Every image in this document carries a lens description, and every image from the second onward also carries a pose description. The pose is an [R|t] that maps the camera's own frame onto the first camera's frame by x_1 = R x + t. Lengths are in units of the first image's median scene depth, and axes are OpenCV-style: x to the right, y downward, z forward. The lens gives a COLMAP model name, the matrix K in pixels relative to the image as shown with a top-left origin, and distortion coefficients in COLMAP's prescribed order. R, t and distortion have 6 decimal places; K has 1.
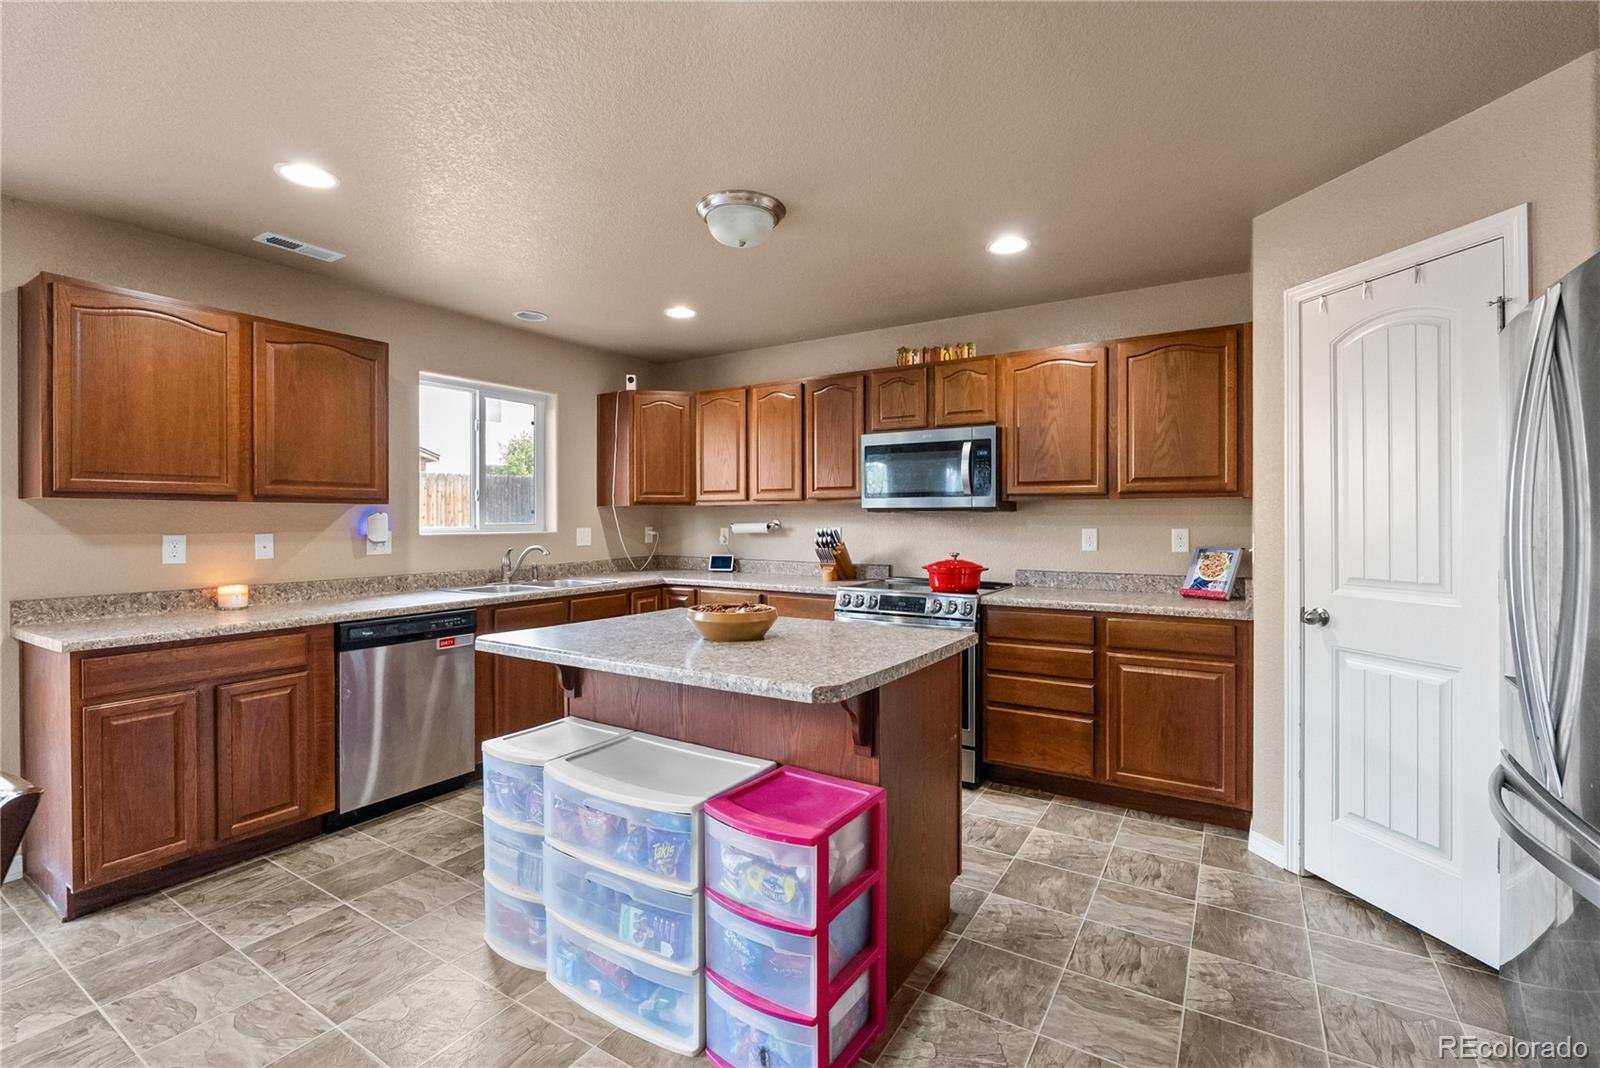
lens RADIAL K [[717.9, 0, 796.7], [0, 717.9, 527.8], [0, 0, 1]] dist [-0.000322, -0.000580]
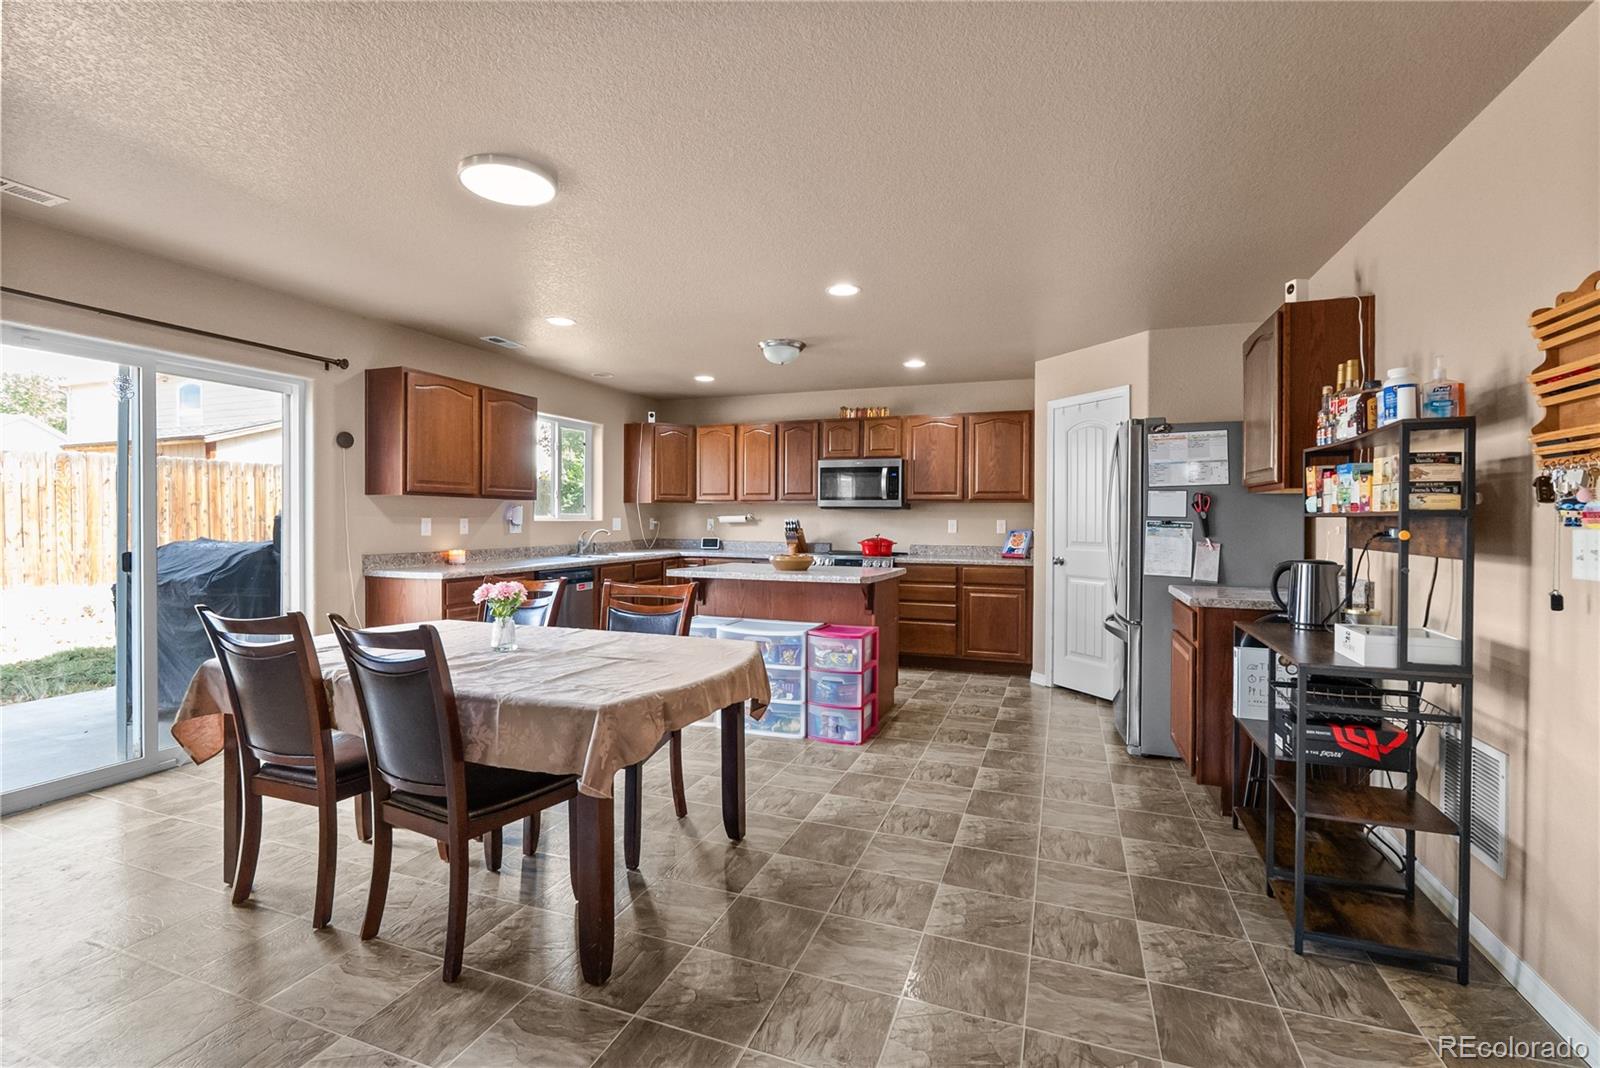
lens RADIAL K [[717.9, 0, 800.2], [0, 717.9, 529.2], [0, 0, 1]] dist [-0.000322, -0.000580]
pose [[0.979585, 0.005107, 0.200967, -0.310840], [-0.005854, 0.999978, 0.003123, 0.021346], [-0.200947, -0.004235, 0.979593, -0.642381]]
